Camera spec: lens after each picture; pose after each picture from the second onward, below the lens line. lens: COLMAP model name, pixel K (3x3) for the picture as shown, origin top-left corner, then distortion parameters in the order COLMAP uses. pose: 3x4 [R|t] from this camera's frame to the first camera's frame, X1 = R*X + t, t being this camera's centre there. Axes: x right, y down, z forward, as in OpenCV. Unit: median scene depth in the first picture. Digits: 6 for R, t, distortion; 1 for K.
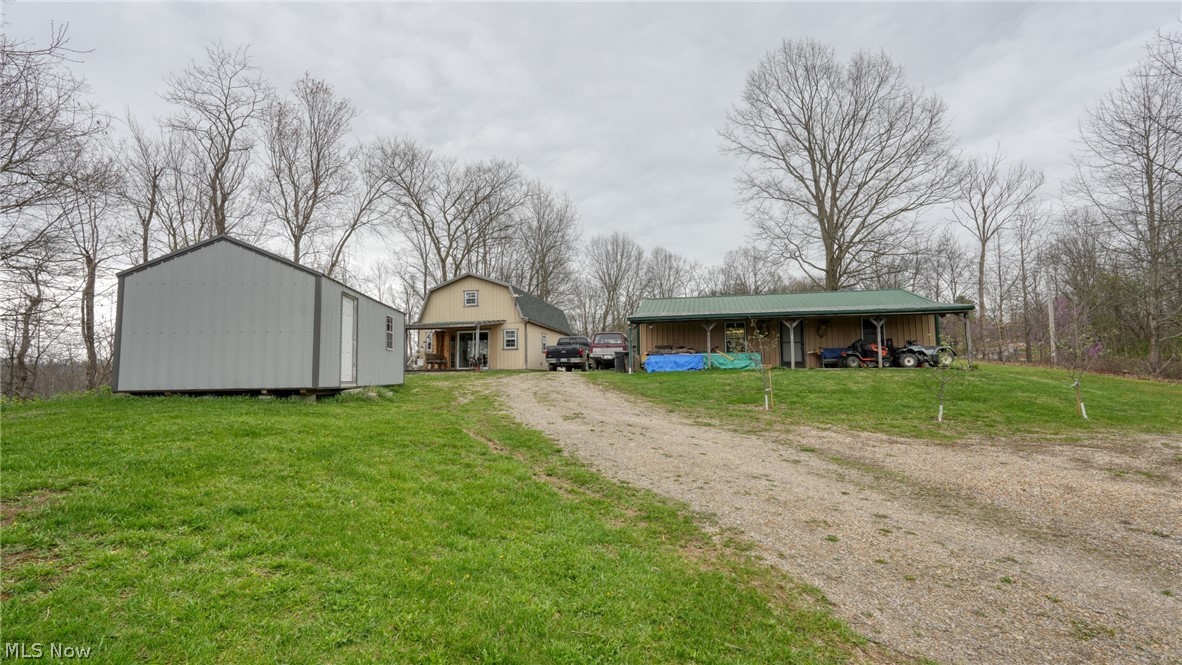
lens RADIAL K [[518.0, 0, 588.8], [0, 518.0, 335.6], [0, 0, 1]] dist [-0.019002, 0.009975]
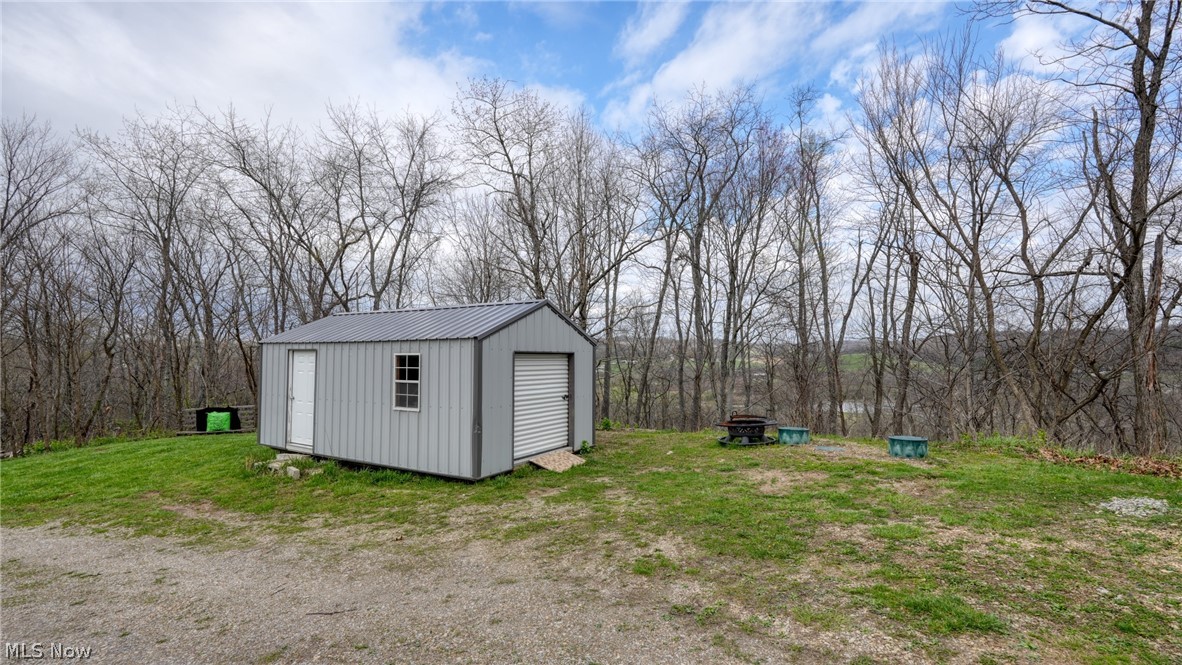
lens RADIAL K [[511.3, 0, 591.0], [0, 511.3, 332.5], [0, 0, 1]] dist [-0.017260, 0.007398]
pose [[-0.579969, -0.024990, -0.814255, -0.010780], [0.070859, 0.994194, -0.080983, 0.000116], [0.811551, -0.104665, -0.574831, 0.791697]]
